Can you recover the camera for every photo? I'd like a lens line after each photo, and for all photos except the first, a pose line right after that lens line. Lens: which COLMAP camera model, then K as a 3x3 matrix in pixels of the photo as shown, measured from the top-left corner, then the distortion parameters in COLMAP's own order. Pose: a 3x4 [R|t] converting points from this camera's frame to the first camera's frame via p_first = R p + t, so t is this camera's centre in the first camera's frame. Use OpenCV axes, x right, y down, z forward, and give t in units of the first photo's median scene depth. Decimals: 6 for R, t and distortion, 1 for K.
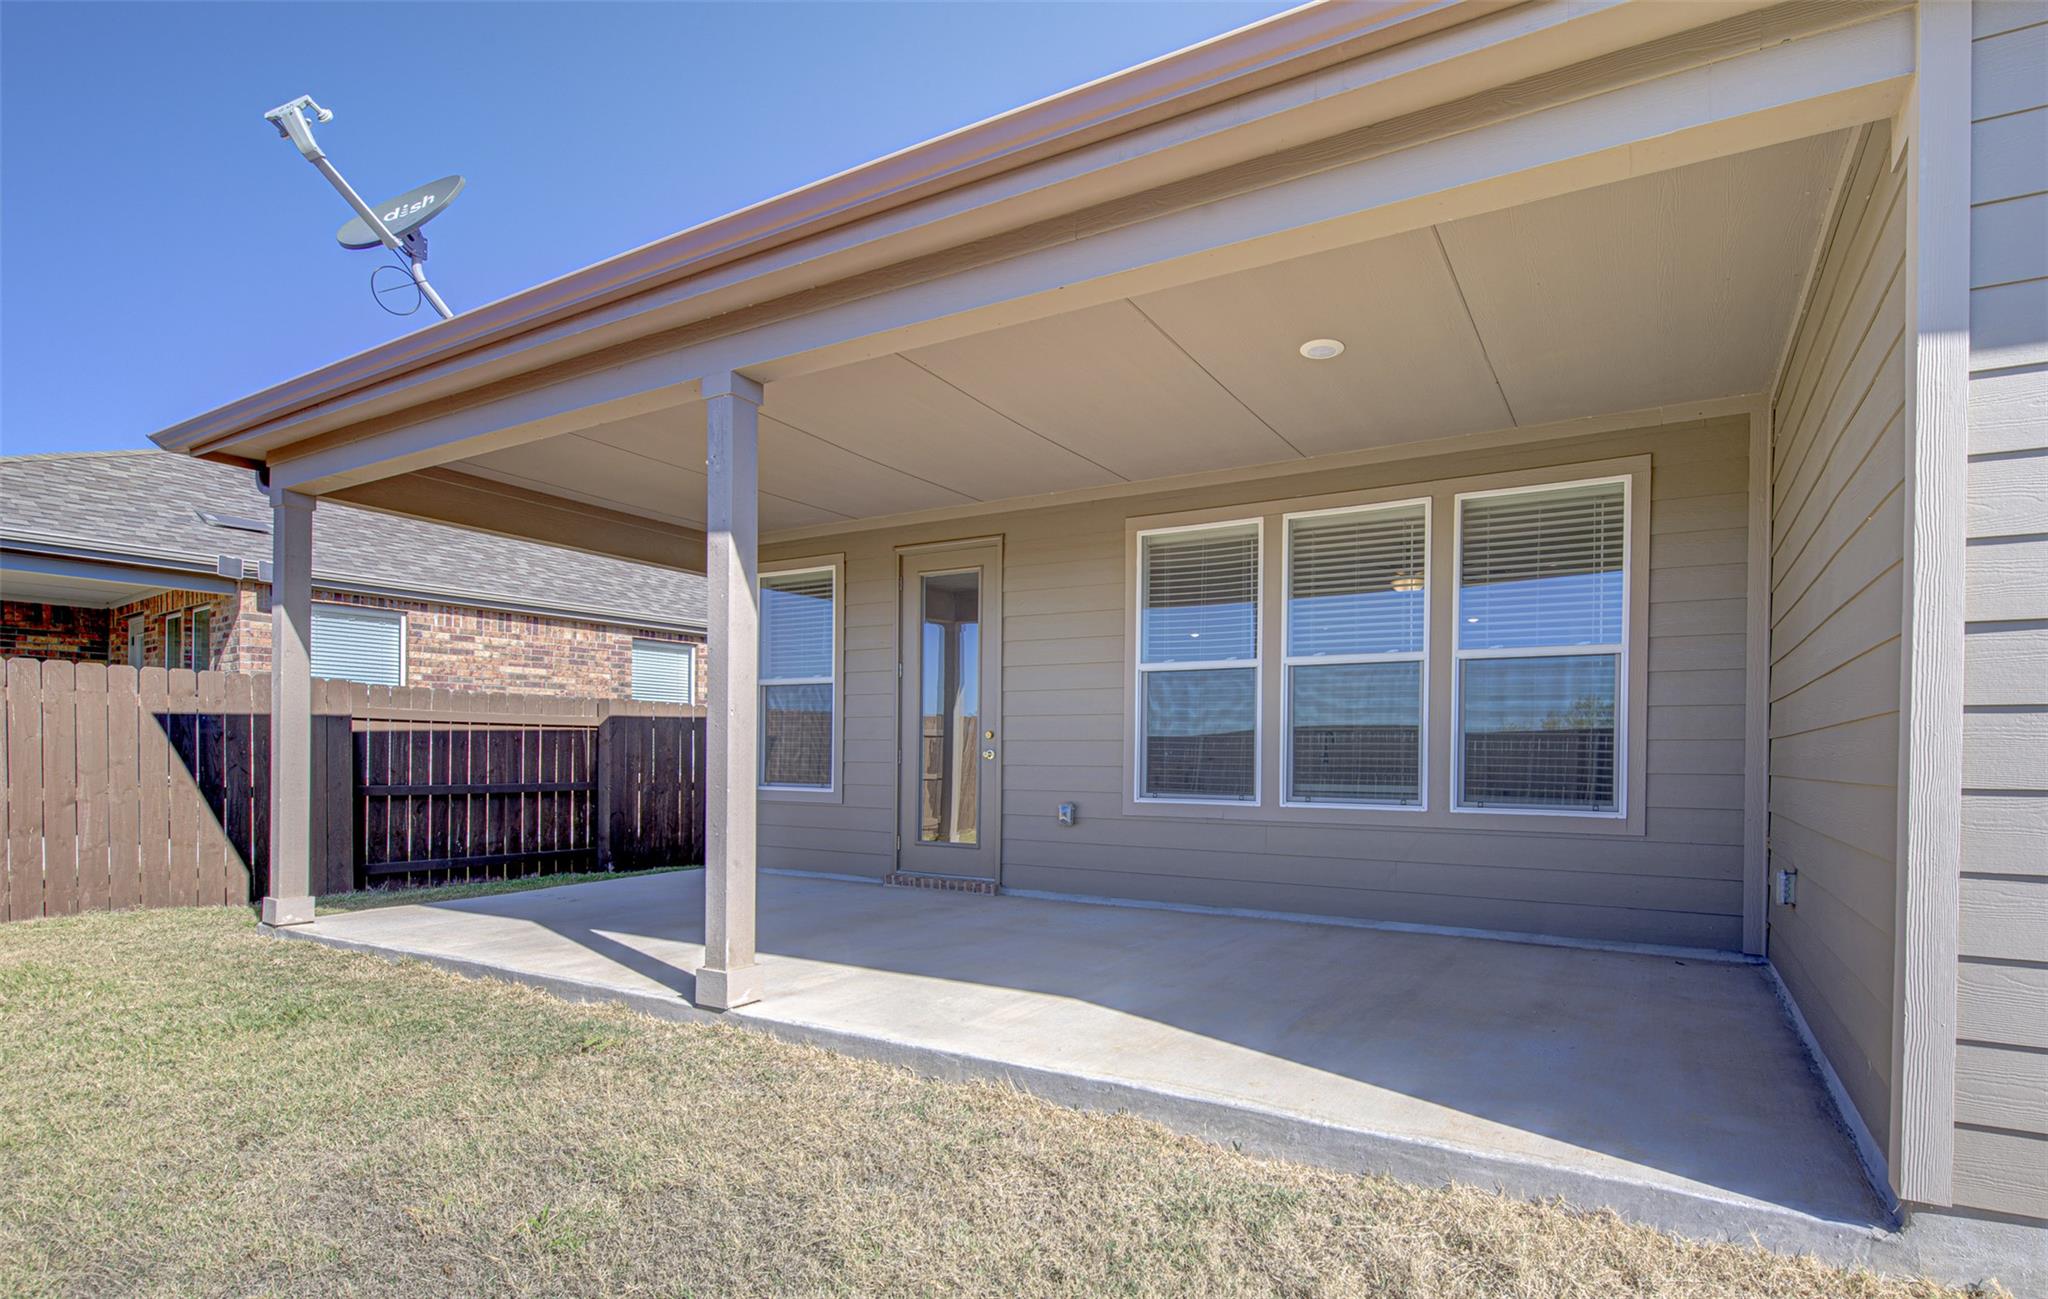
lens RADIAL K [[962.7, 0, 1163.8], [0, 962.7, 758.5], [0, 0, 1]] dist [-0.000353, 0.000194]
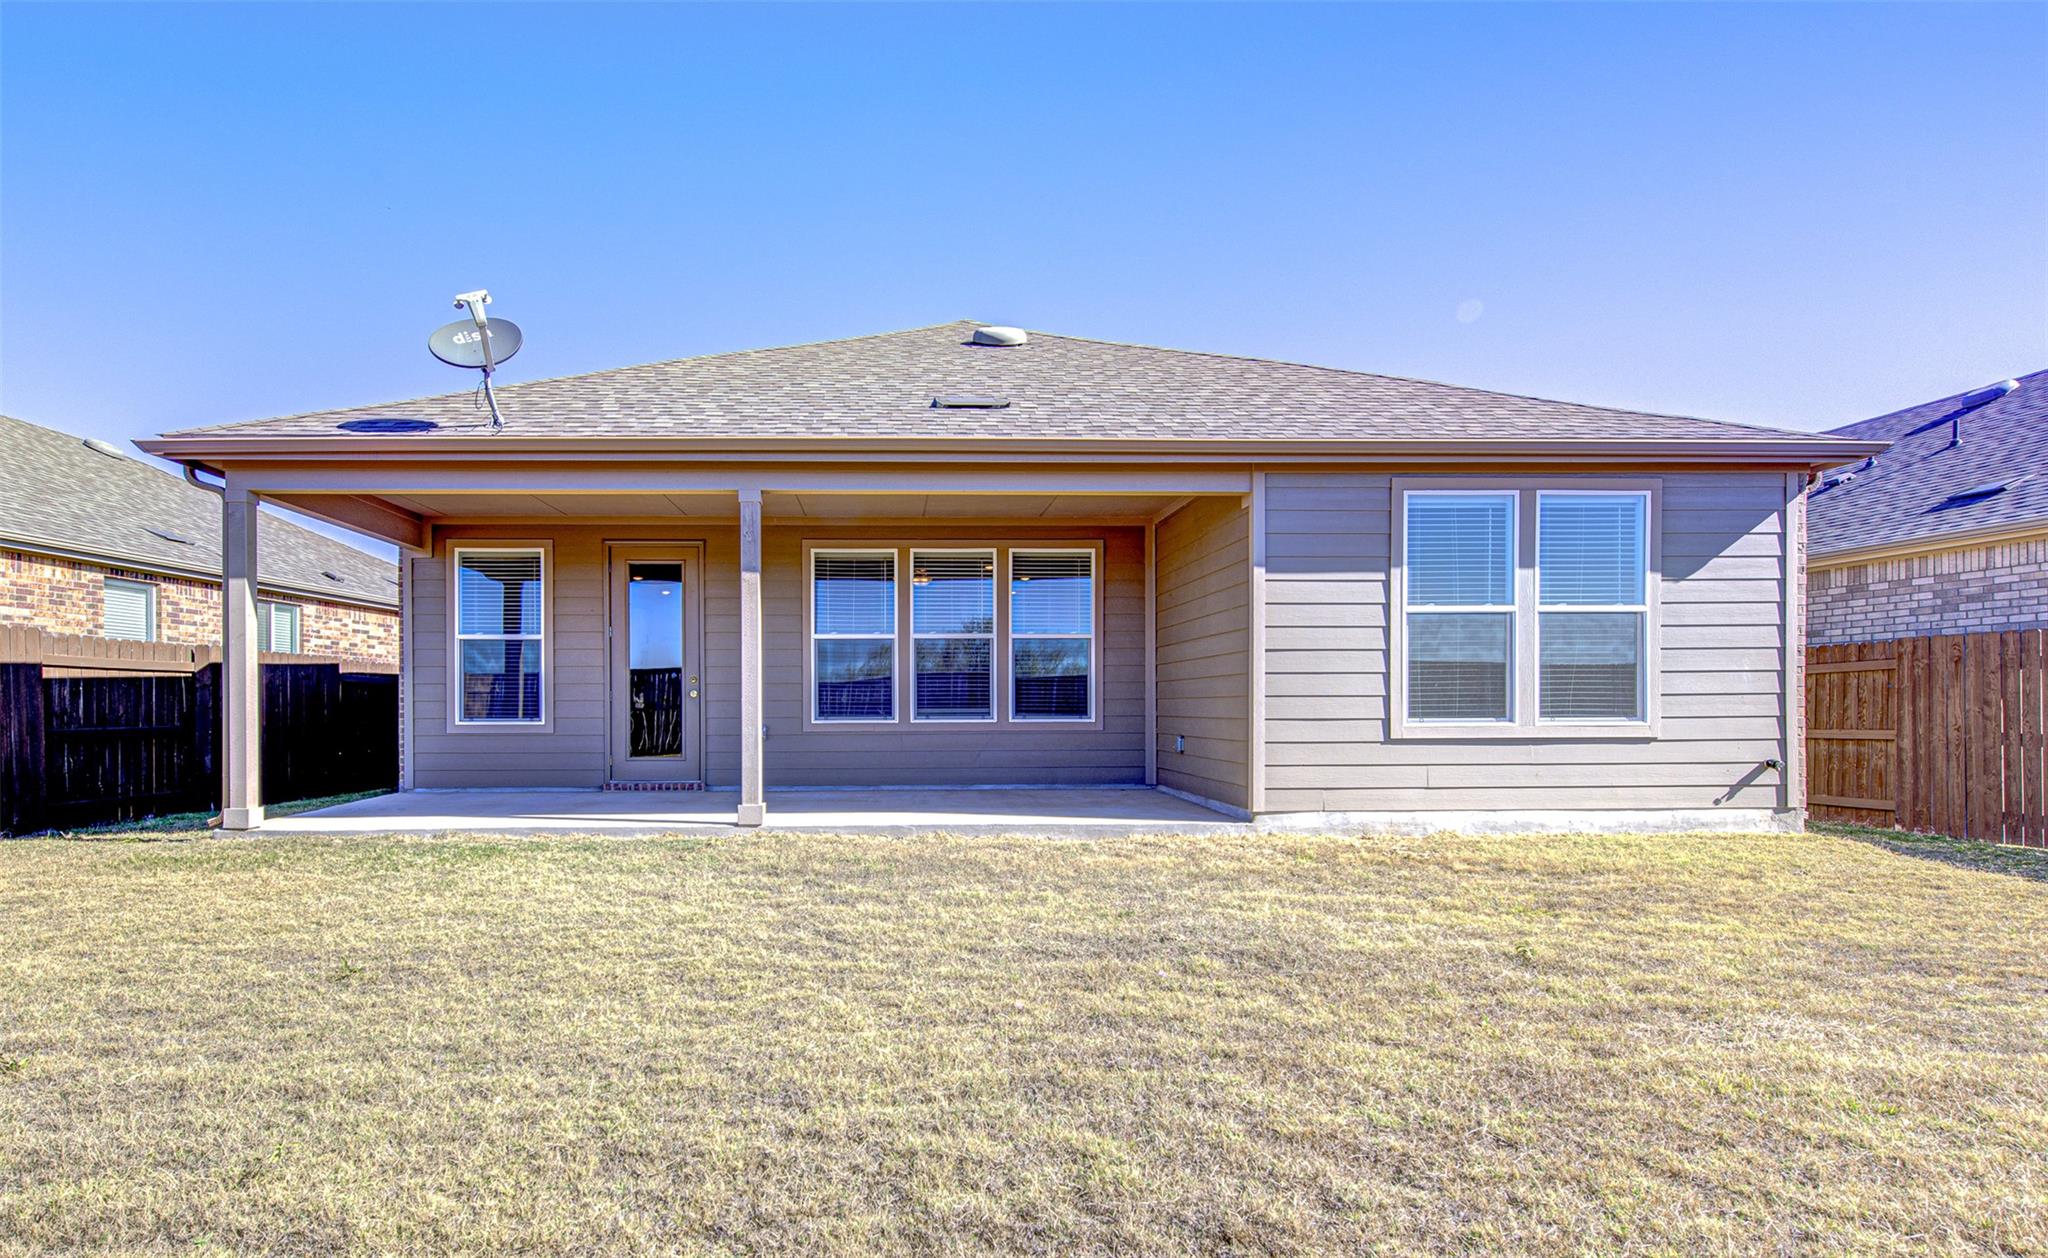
lens RADIAL K [[1048.4, 0, 923.1], [0, 1048.4, 710.3], [0, 0, 1]] dist [0.004731, 0.000254]
pose [[0.876786, -0.016397, 0.480601, -0.677765], [0.012461, 0.999858, 0.011380, 0.007759], [-0.480719, -0.003989, 0.876866, -0.567712]]
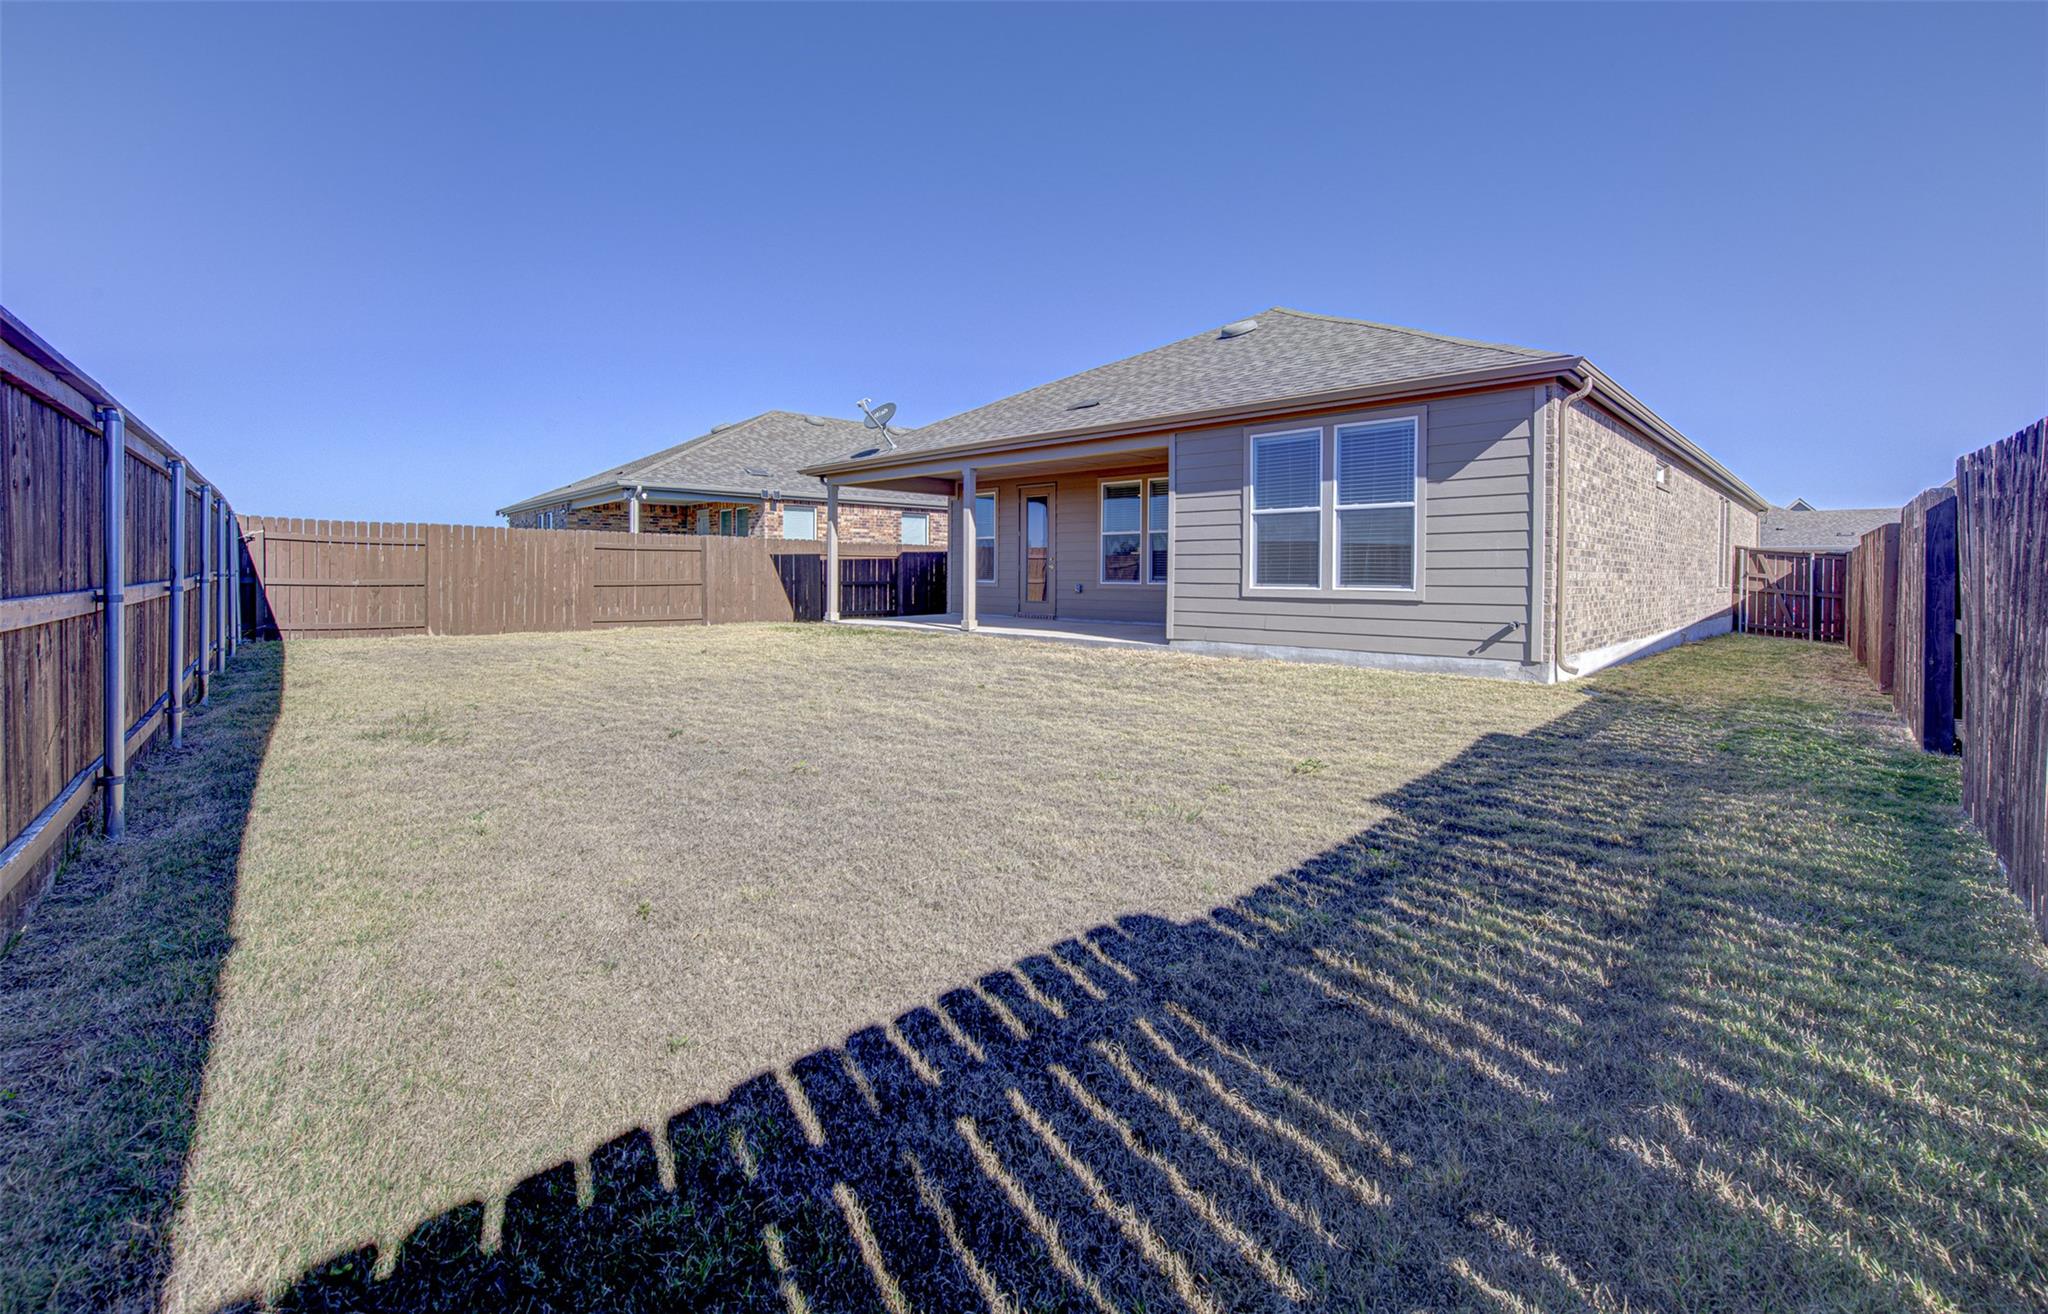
lens RADIAL K [[877.3, 0, 1053.7], [0, 877.3, 574.6], [0, 0, 1]] dist [0.000366, 0.000018]
pose [[0.964504, -0.006180, -0.263995, 0.480544], [0.005954, 0.999981, -0.001655, 0.022859], [0.264000, 0.000024, 0.964523, -1.372066]]
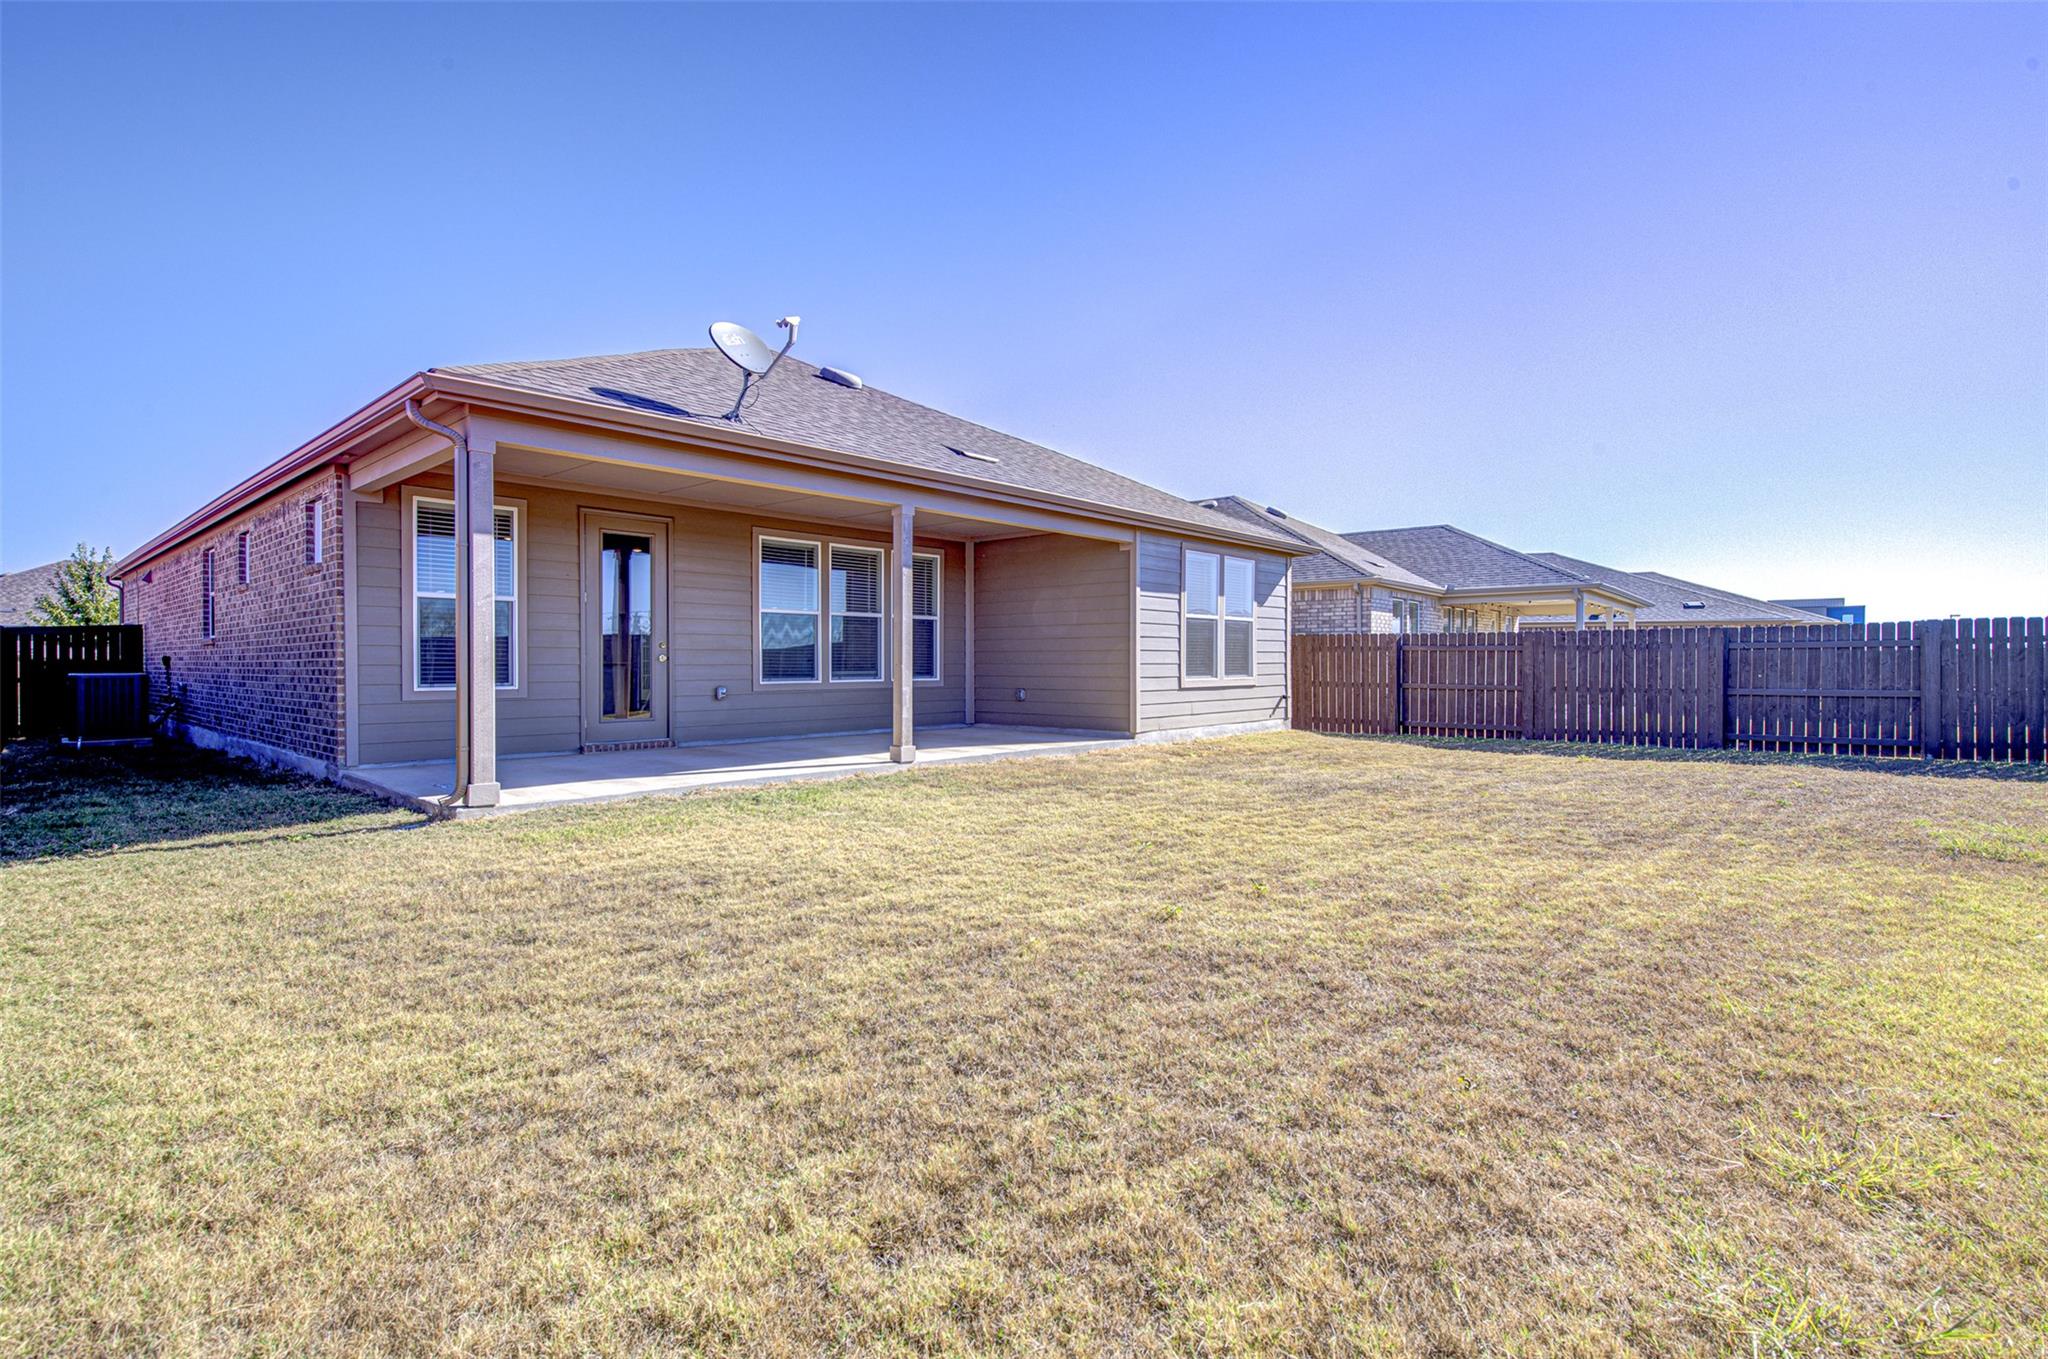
lens RADIAL K [[960.2, 0, 1029.0], [0, 960.2, 670.5], [0, 0, 1]] dist [0.022330, 0.000285]
pose [[0.255378, -0.018306, 0.966668, -1.636700], [0.003301, 0.999831, 0.018063, -0.011430], [-0.966836, -0.001422, 0.255396, 0.040845]]
